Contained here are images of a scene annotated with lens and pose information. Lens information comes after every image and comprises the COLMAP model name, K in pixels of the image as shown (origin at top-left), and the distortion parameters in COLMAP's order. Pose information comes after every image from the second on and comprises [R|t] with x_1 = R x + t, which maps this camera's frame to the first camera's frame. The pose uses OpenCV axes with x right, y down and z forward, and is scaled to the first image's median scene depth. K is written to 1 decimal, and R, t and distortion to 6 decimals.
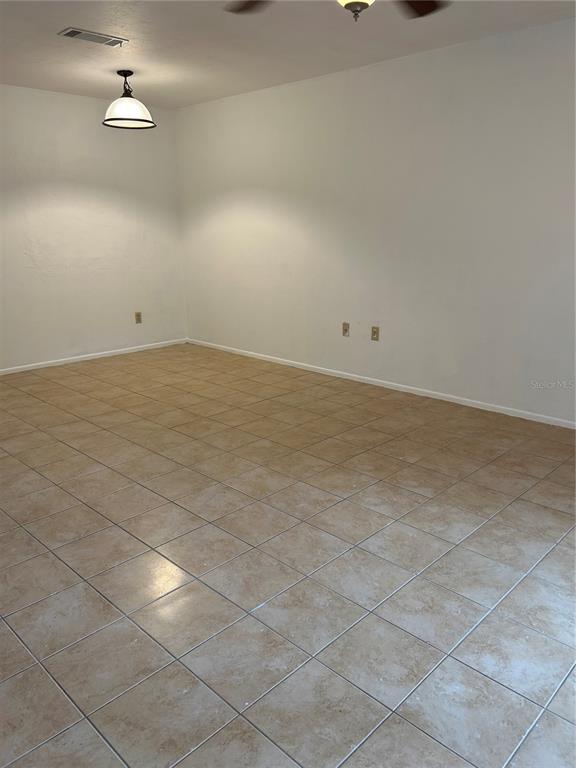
lens RADIAL K [[589.0, 0, 290.6], [0, 589.0, 384.3], [0, 0, 1]] dist [0.084653, -0.039614]
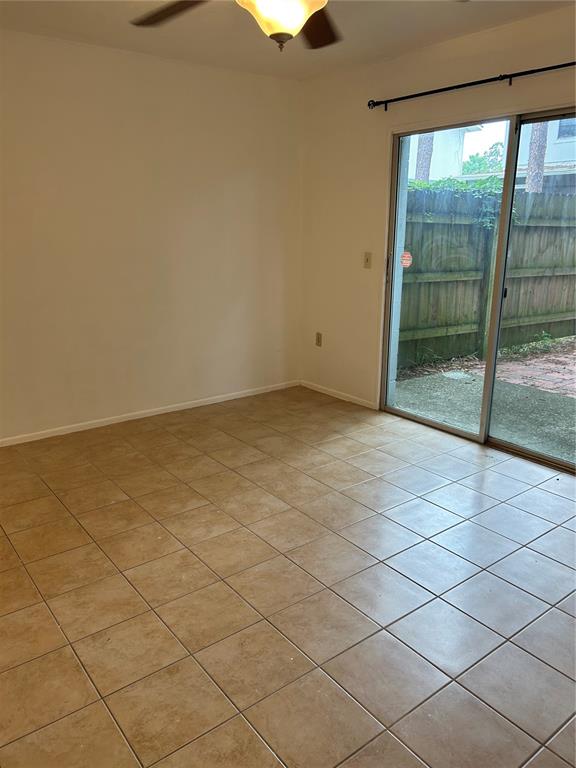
lens RADIAL K [[589.0, 0, 289.2], [0, 589.0, 385.5], [0, 0, 1]] dist [0.084653, -0.039614]
pose [[0.146703, -0.262896, 0.953606, -0.645855], [0.266364, 0.938926, 0.217872, -0.182243], [-0.952643, 0.222044, 0.207769, 0.574792]]
